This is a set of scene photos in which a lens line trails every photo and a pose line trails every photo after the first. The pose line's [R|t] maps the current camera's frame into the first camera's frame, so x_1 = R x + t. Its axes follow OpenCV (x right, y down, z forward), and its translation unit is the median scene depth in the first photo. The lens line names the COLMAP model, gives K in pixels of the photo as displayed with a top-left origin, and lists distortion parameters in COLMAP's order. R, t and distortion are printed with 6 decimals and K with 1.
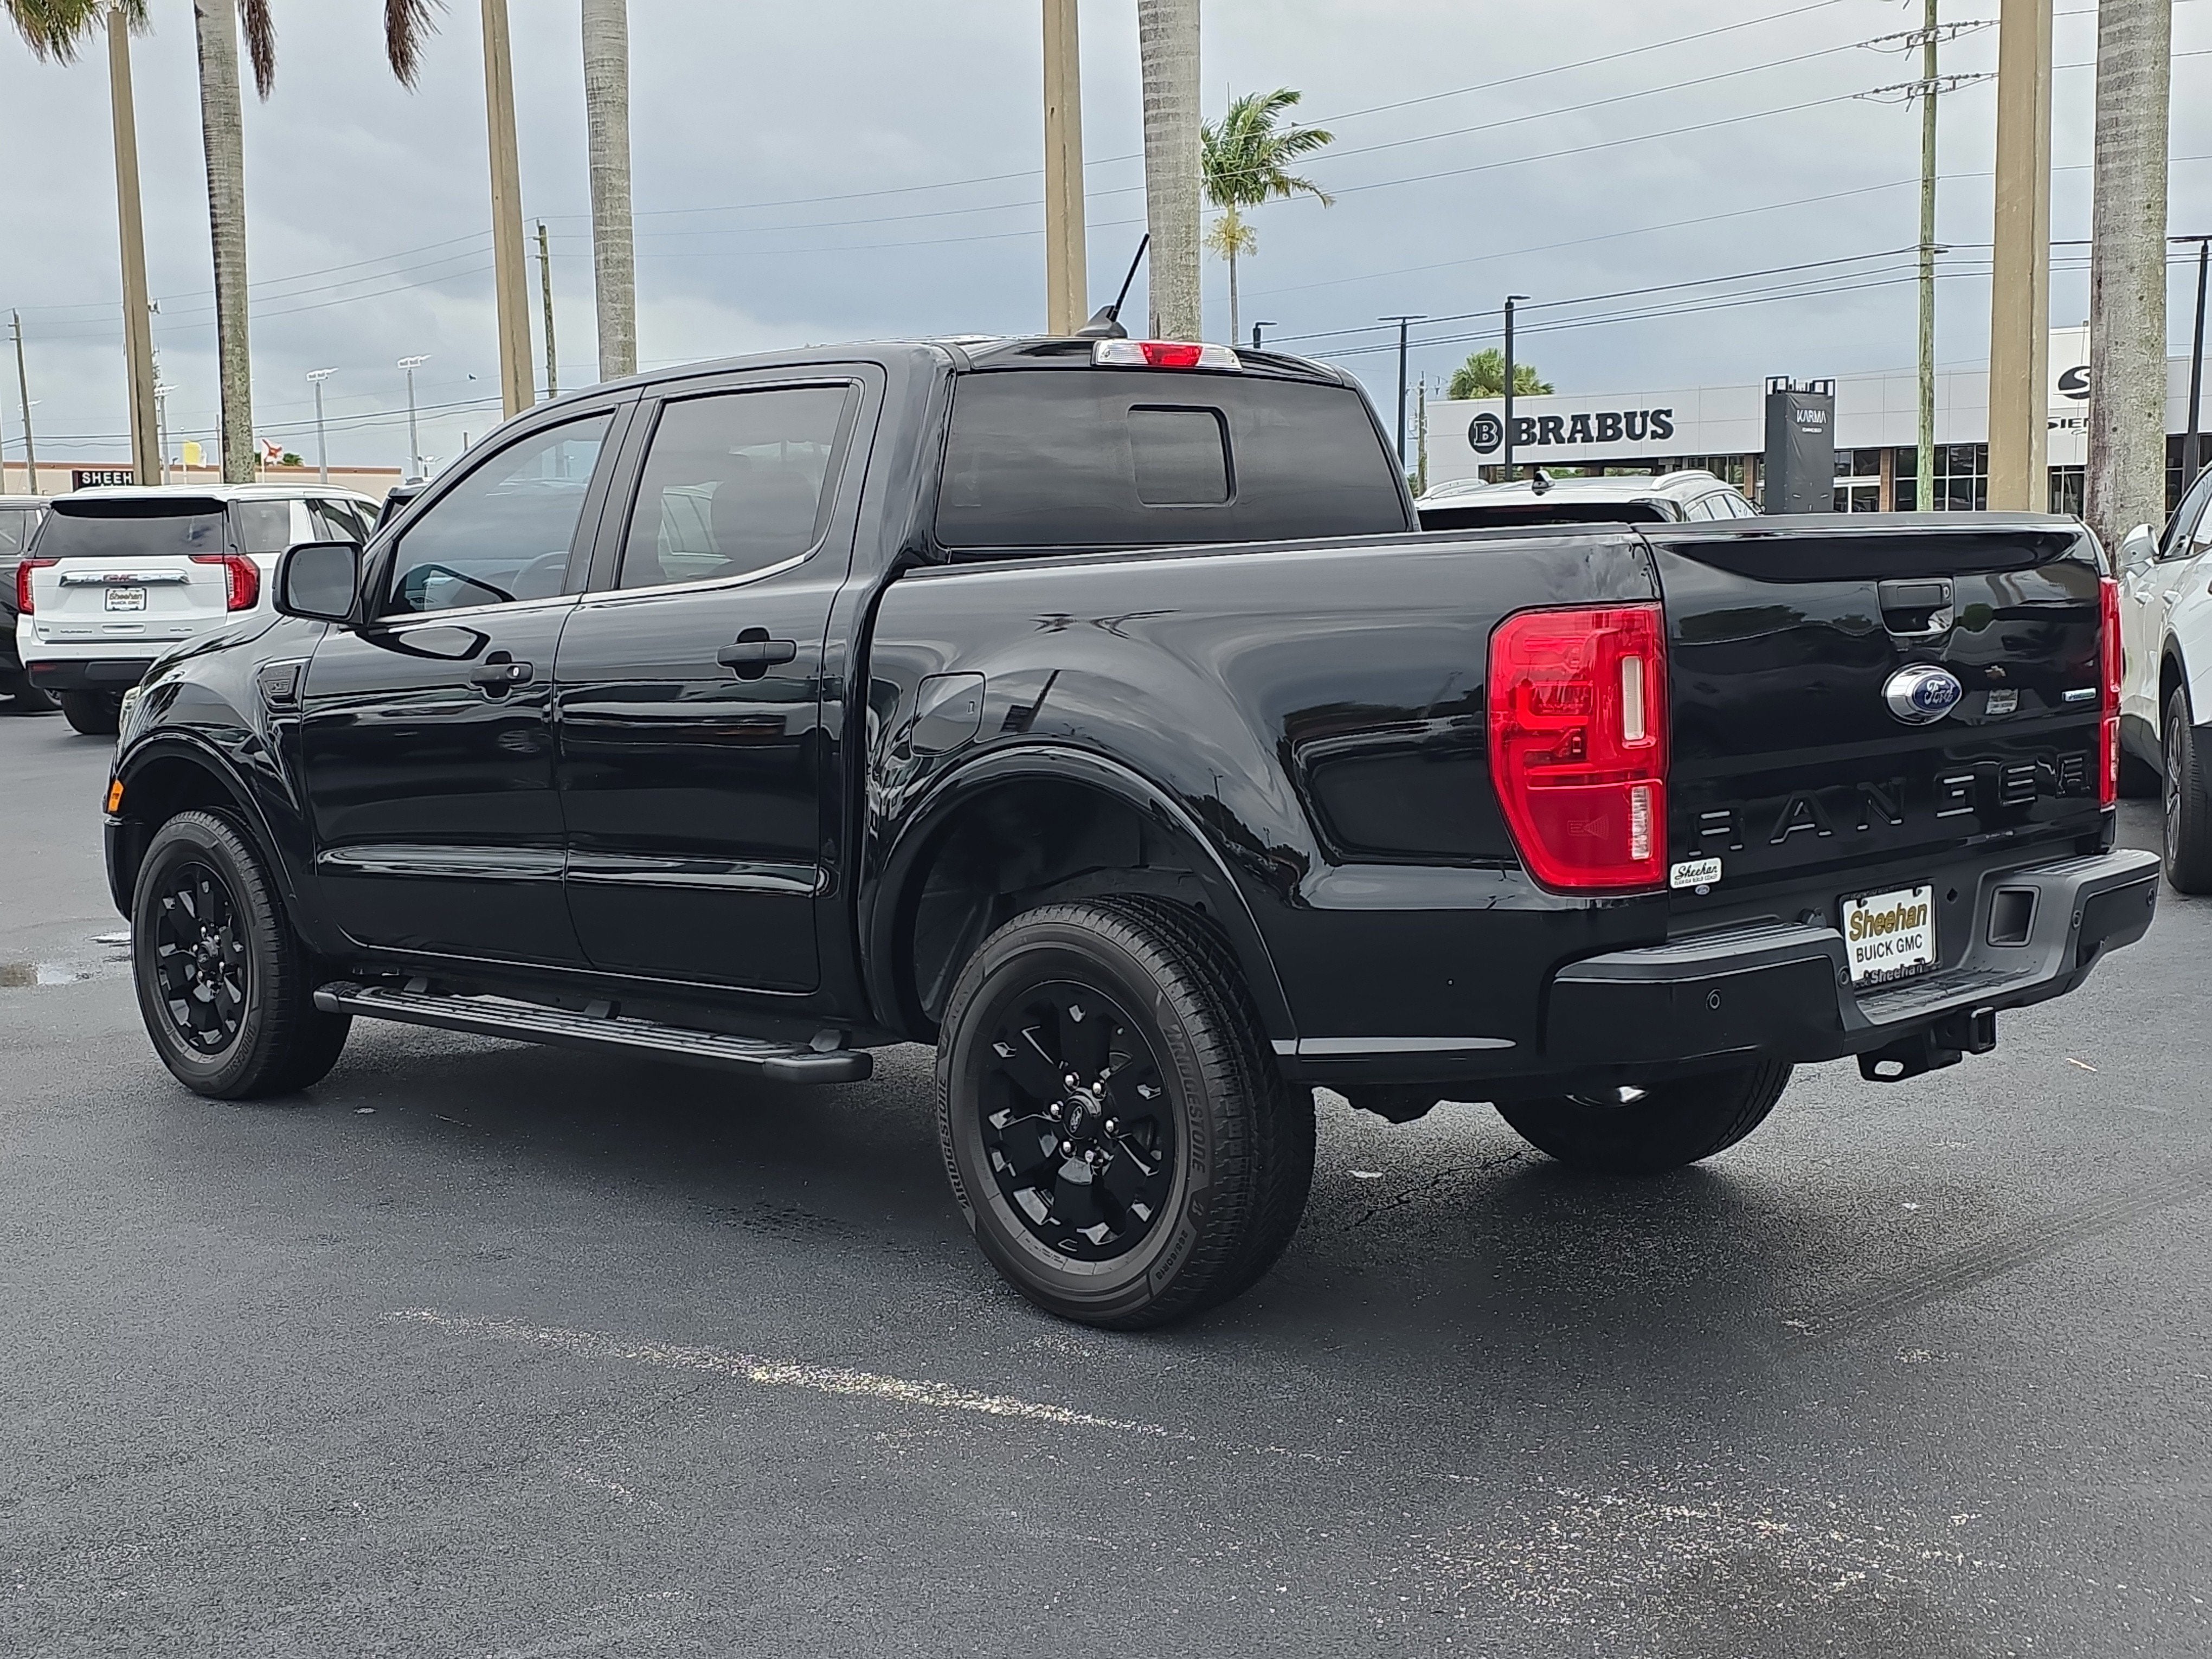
lens RADIAL K [[2671.4, 0, 1068.5], [0, 2671.4, 821.5], [0, 0, 1]] dist [0.115490, -0.276930]
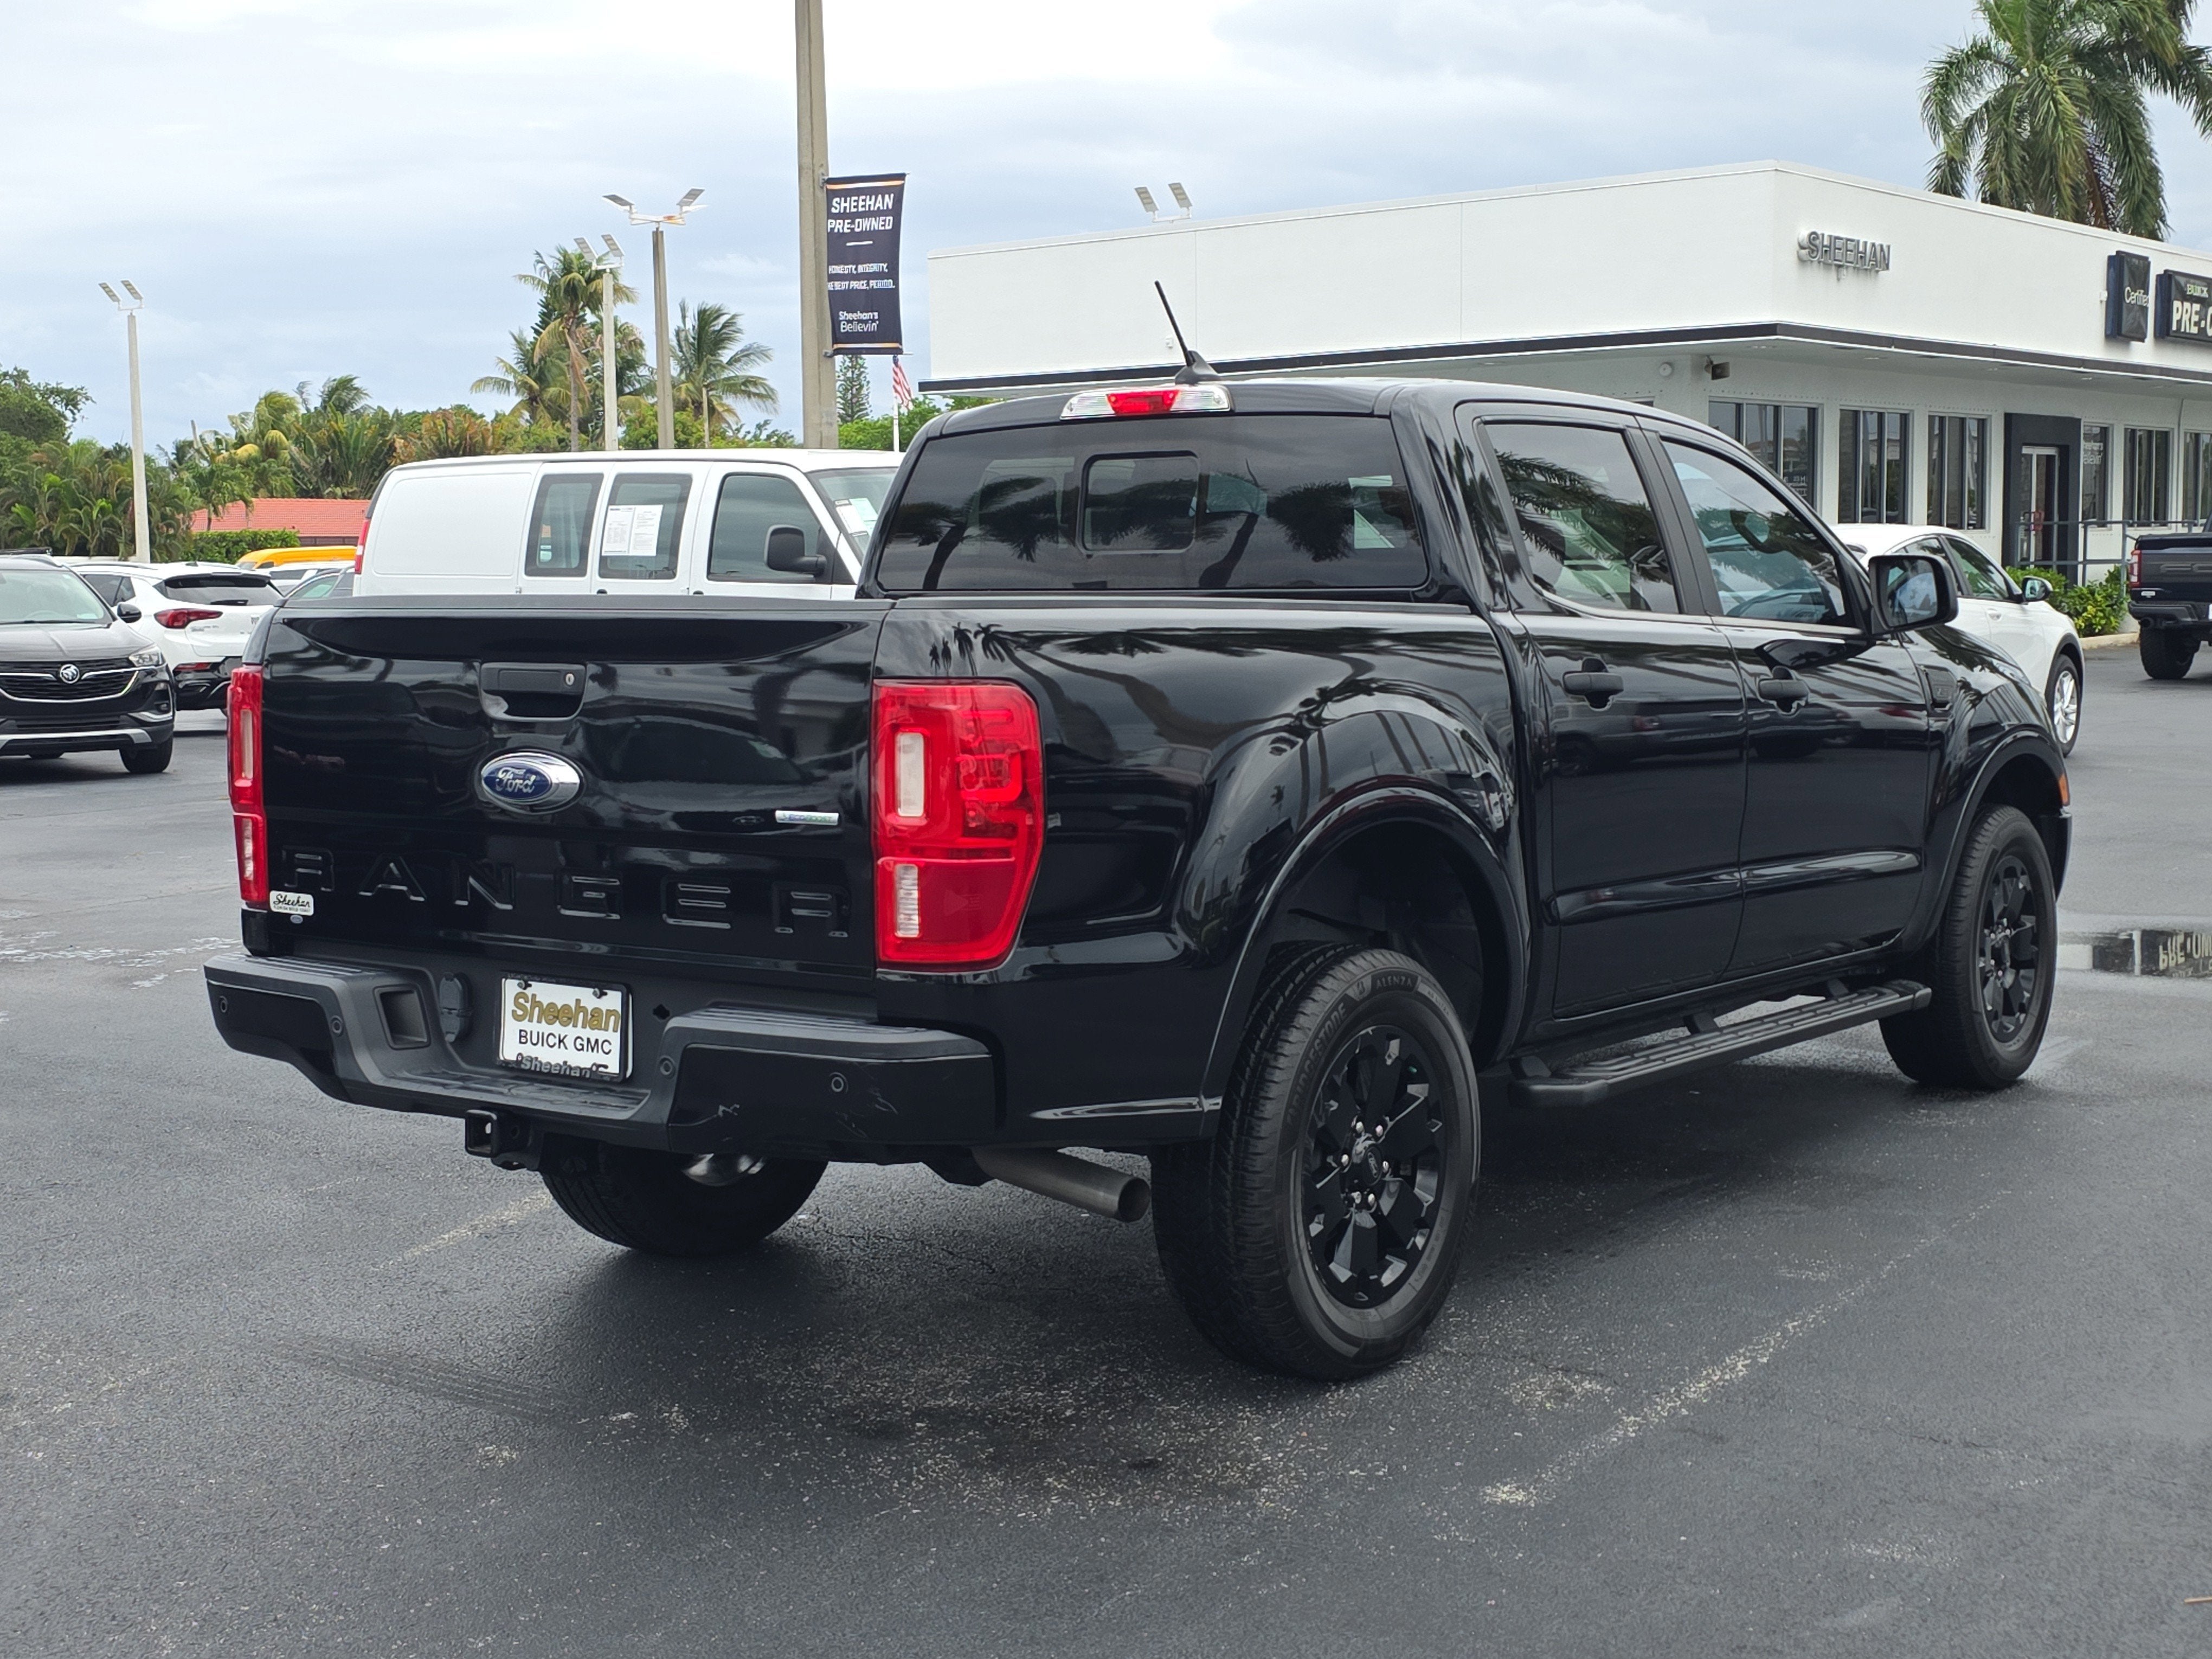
lens RADIAL K [[2736.5, 0, 1132.0], [0, 2736.5, 830.6], [0, 0, 1]] dist [0.117445, -0.232041]
pose [[0.175696, 0.114476, -0.977766, 1.278804], [-0.088882, 0.991004, 0.100055, -0.142715], [0.980424, 0.069326, 0.184291, 1.000924]]
